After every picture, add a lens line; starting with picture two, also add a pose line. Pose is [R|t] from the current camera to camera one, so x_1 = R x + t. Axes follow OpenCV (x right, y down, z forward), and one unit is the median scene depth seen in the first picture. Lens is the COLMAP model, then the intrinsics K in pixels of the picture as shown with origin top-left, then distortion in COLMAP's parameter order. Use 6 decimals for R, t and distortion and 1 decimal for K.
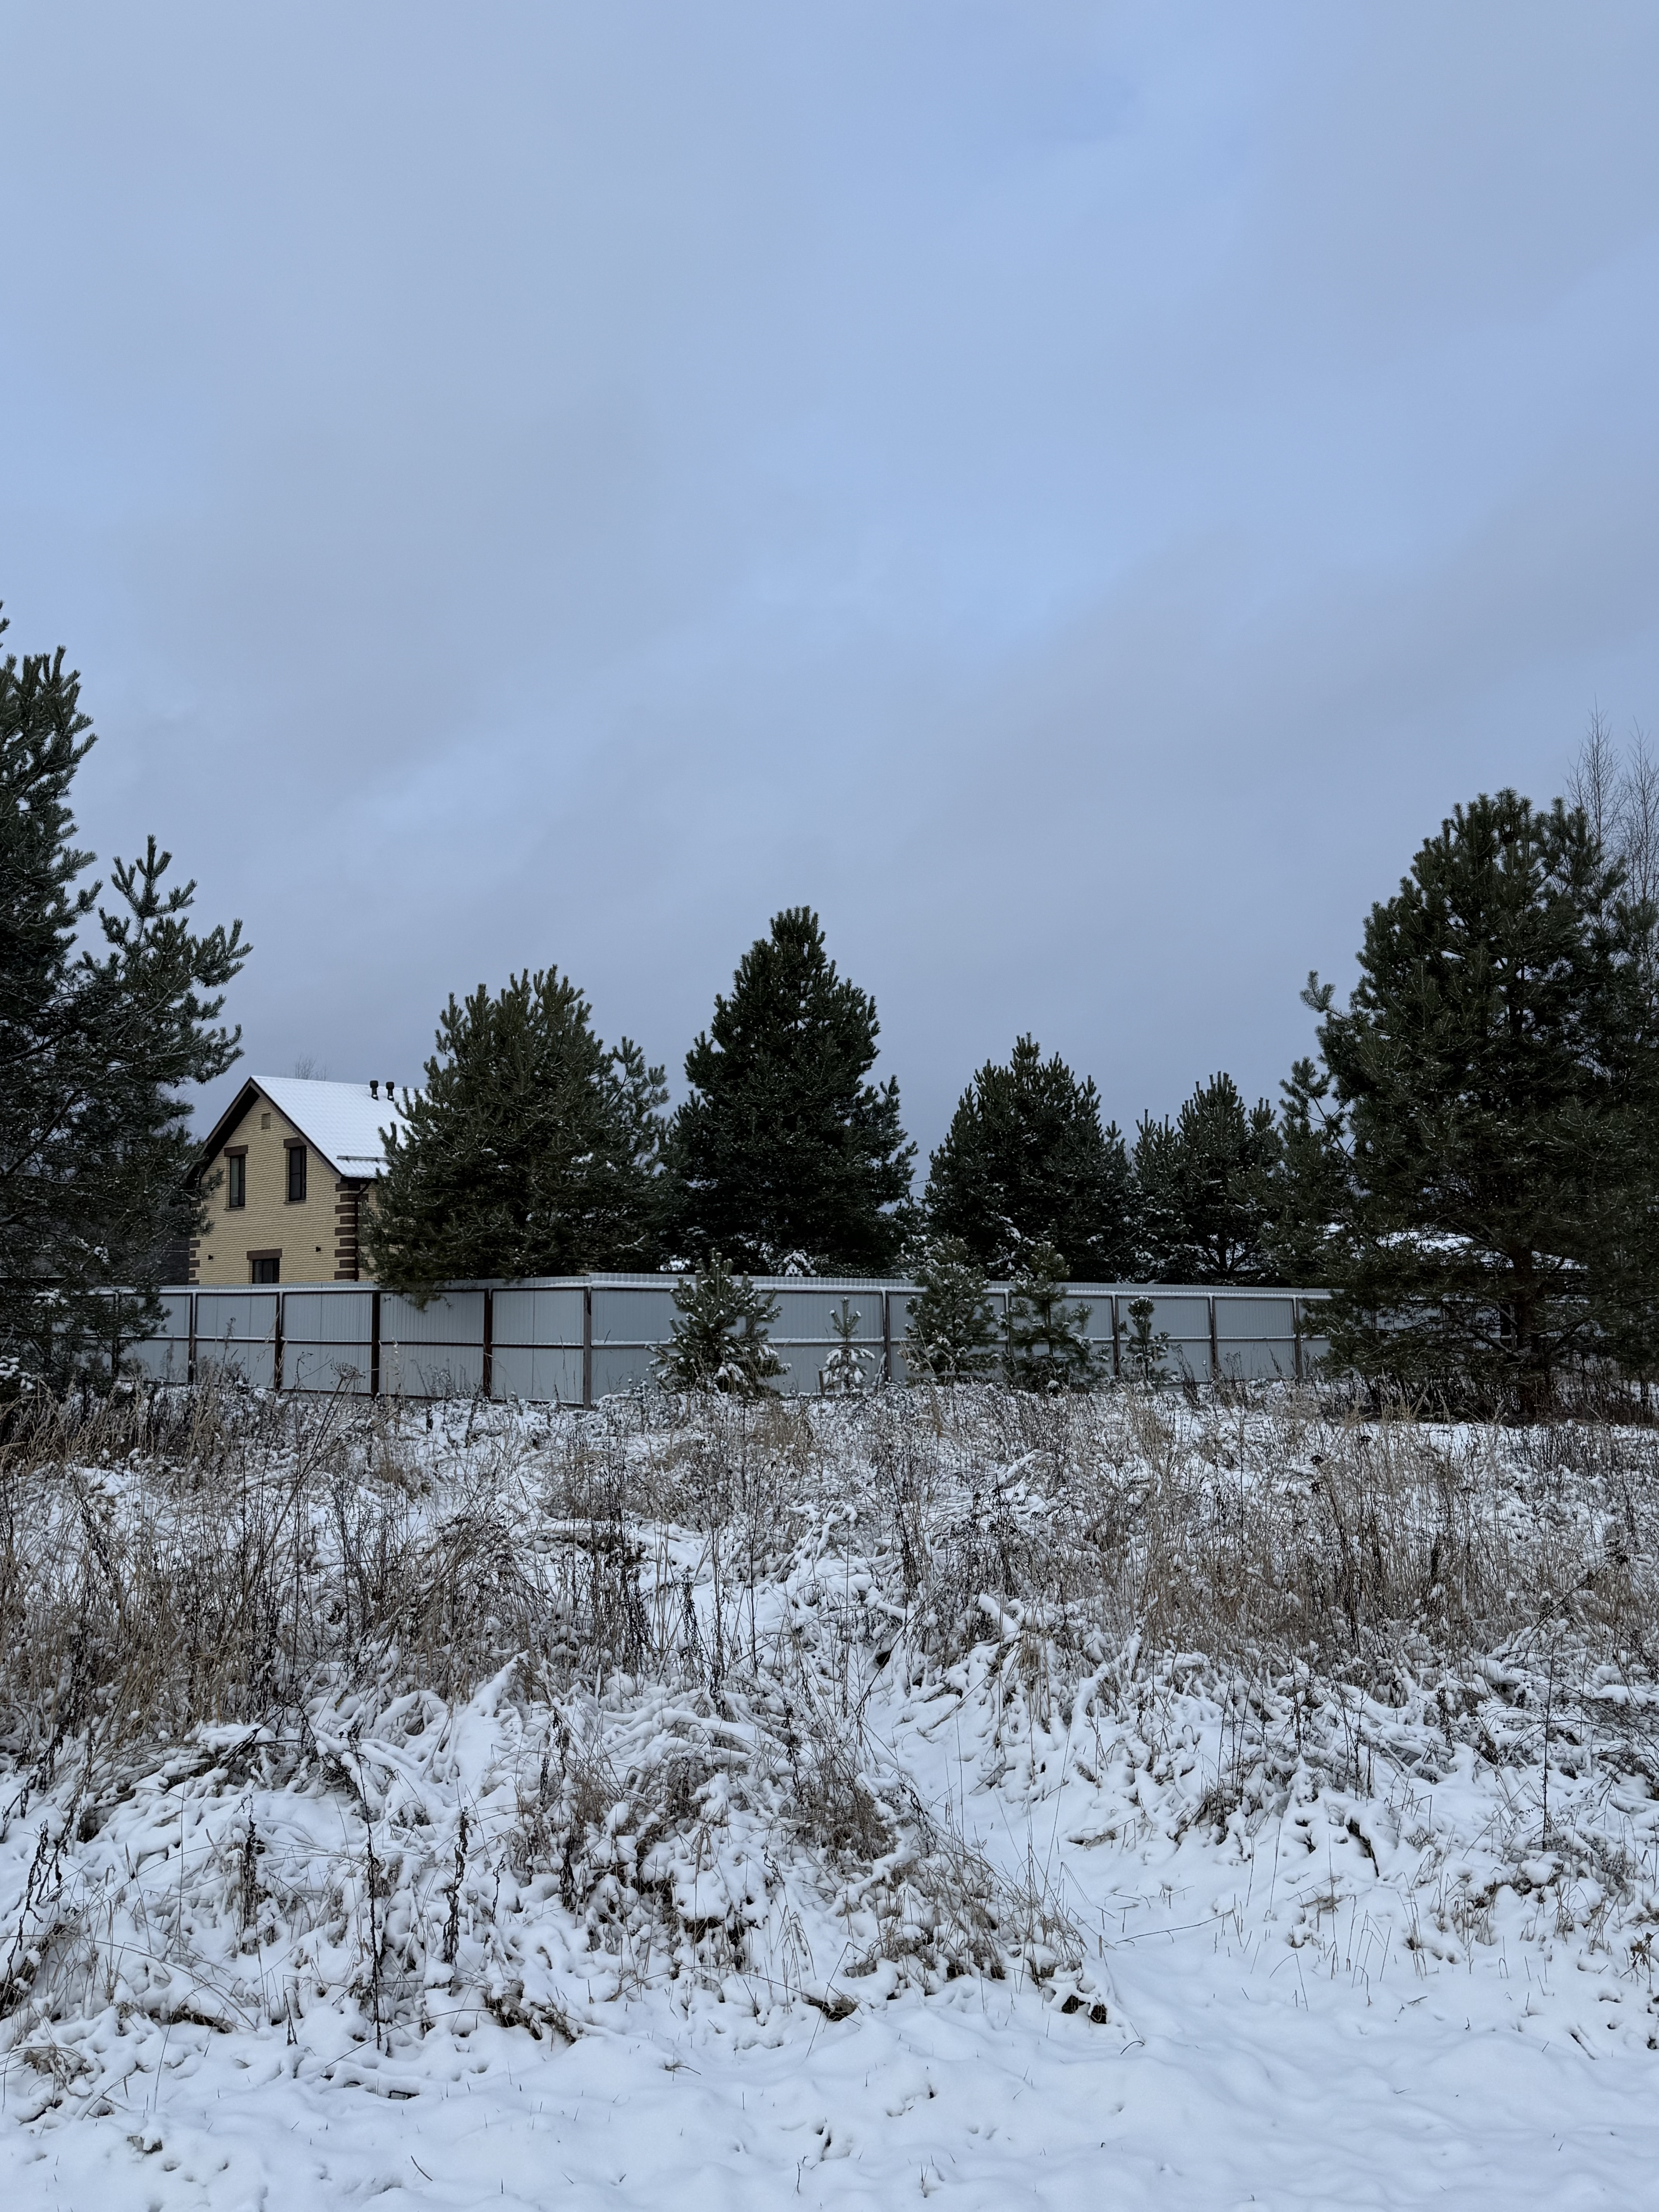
lens RADIAL K [[1965.1, 0, 818.5], [0, 1965.1, 1104.9], [0, 0, 1]] dist [0.162163, -0.330225]
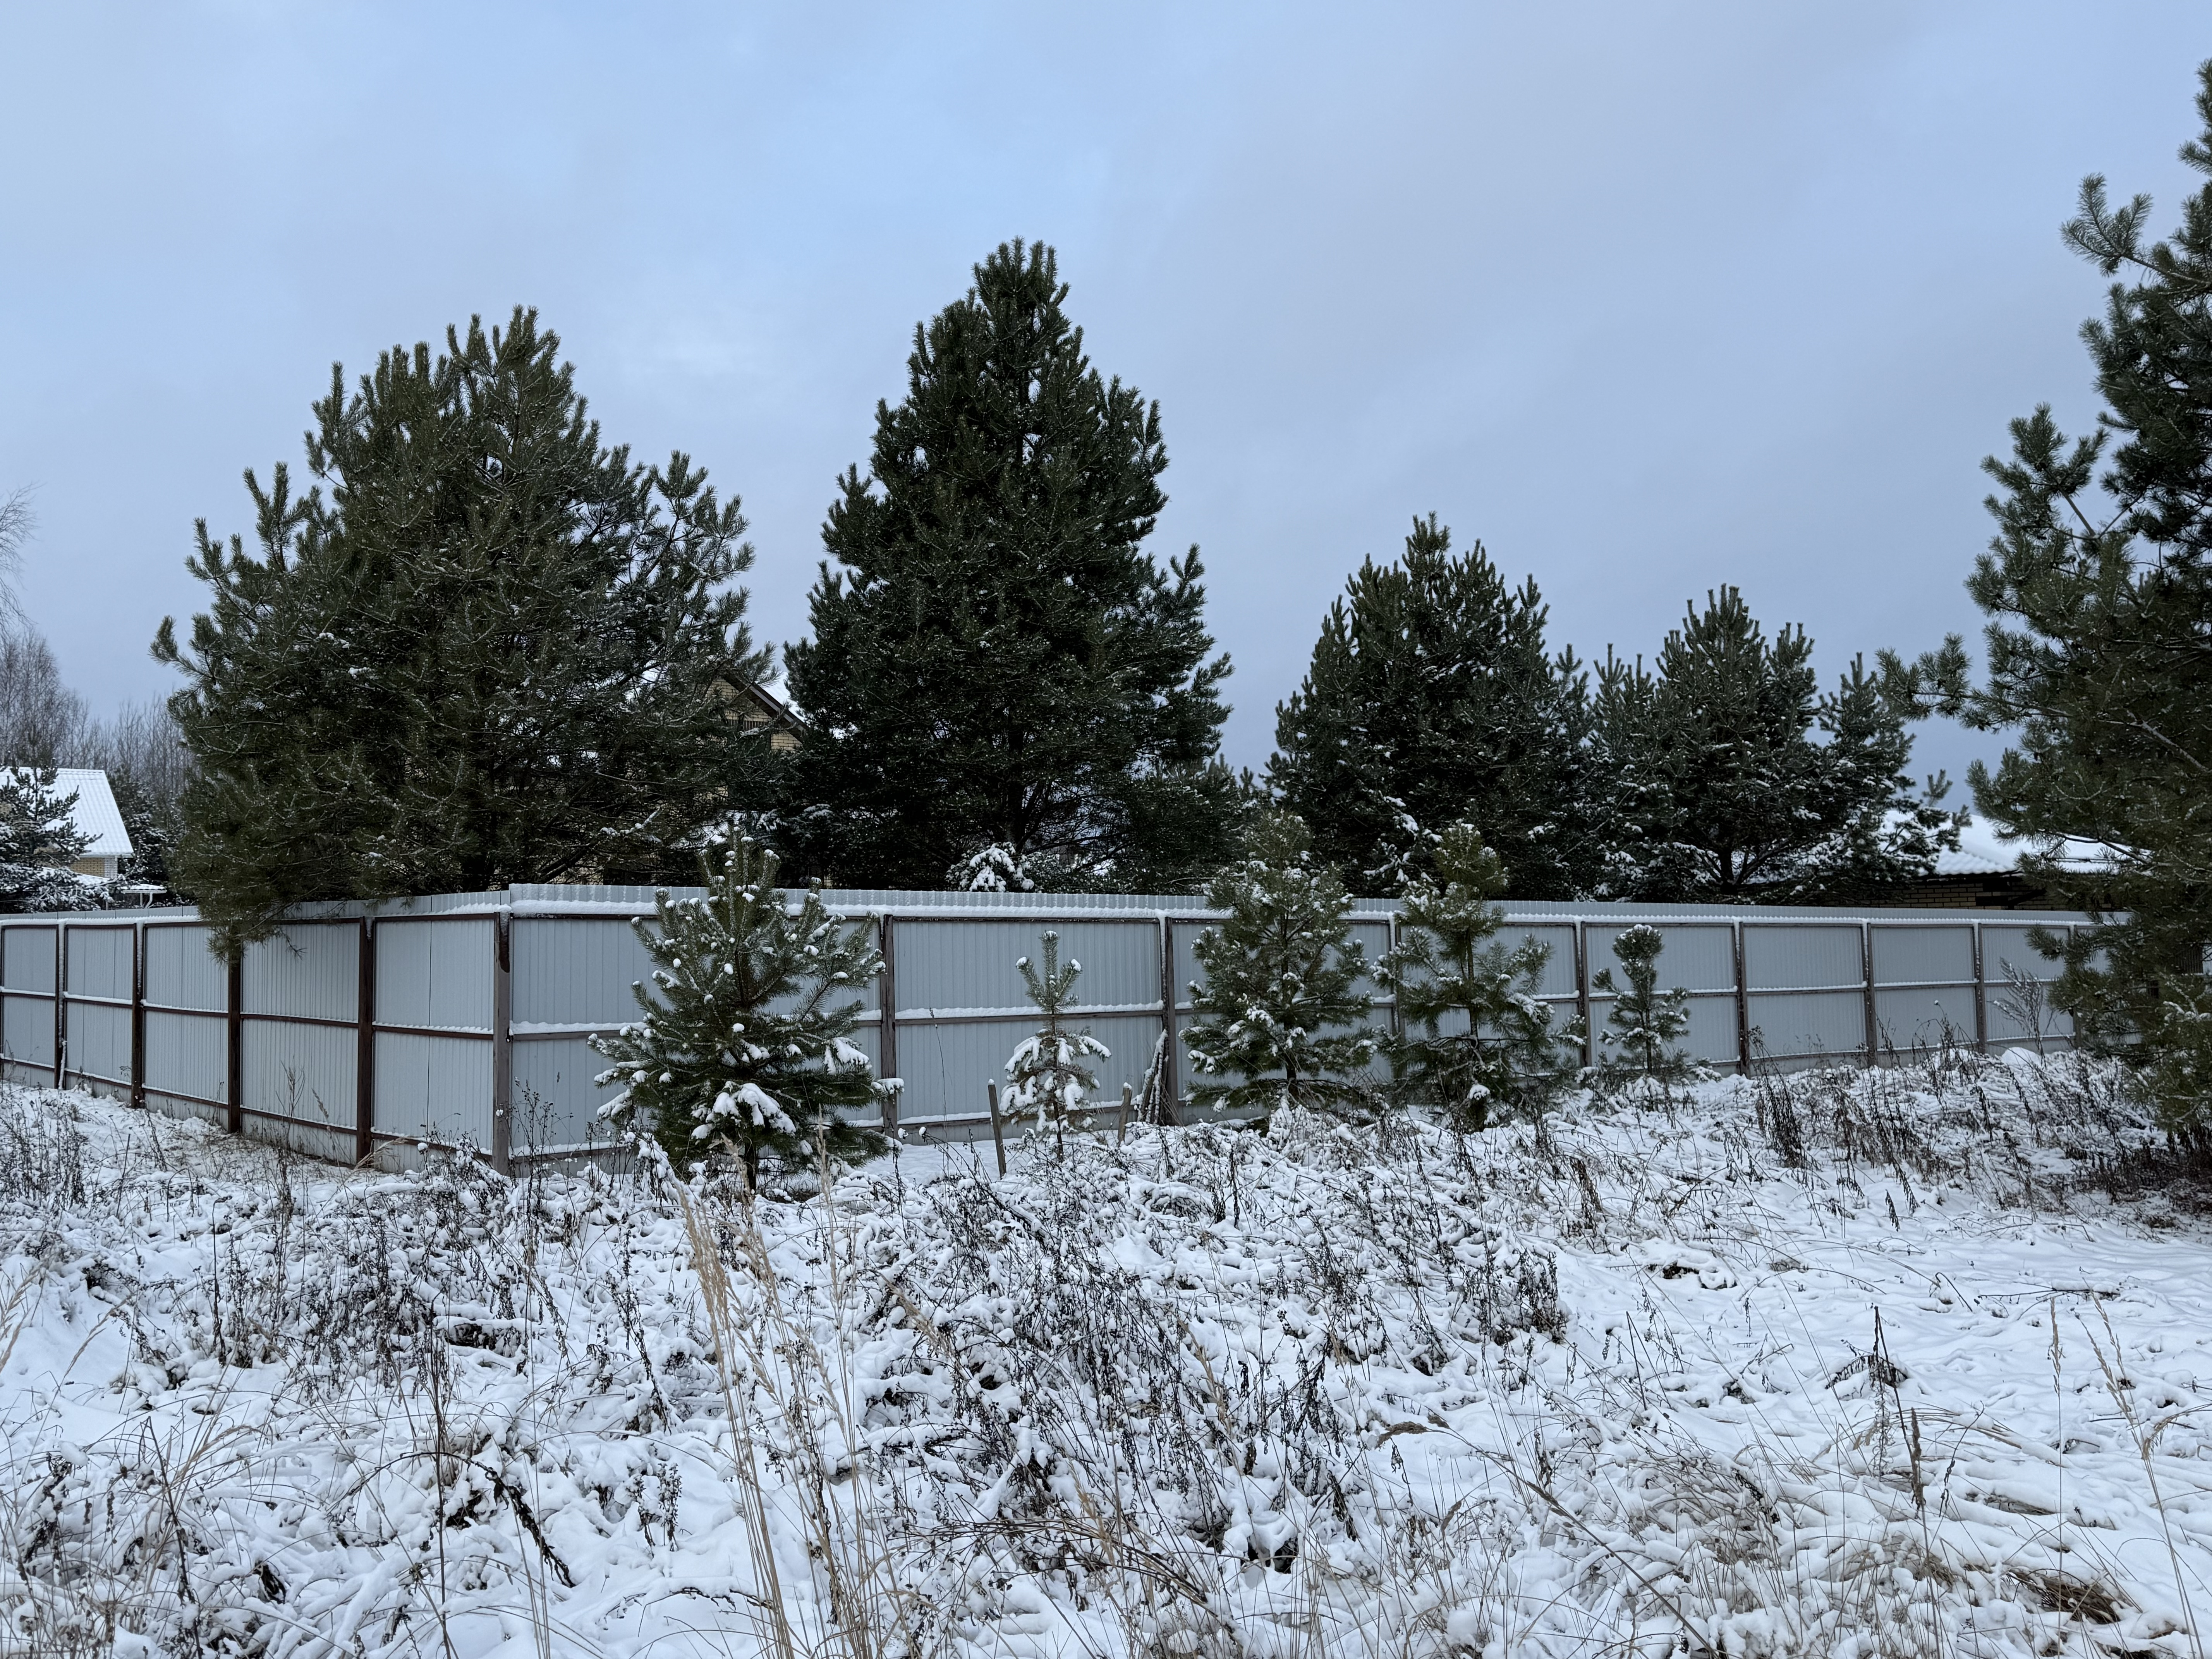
lens RADIAL K [[1968.3, 0, 1081.5], [0, 1968.3, 831.9], [0, 0, 1]] dist [0.211487, -0.447991]
pose [[0.997597, -0.007863, -0.068830, 0.045549], [0.011425, 0.998607, 0.051521, 0.039784], [0.068329, -0.052184, 0.996297, 0.425741]]
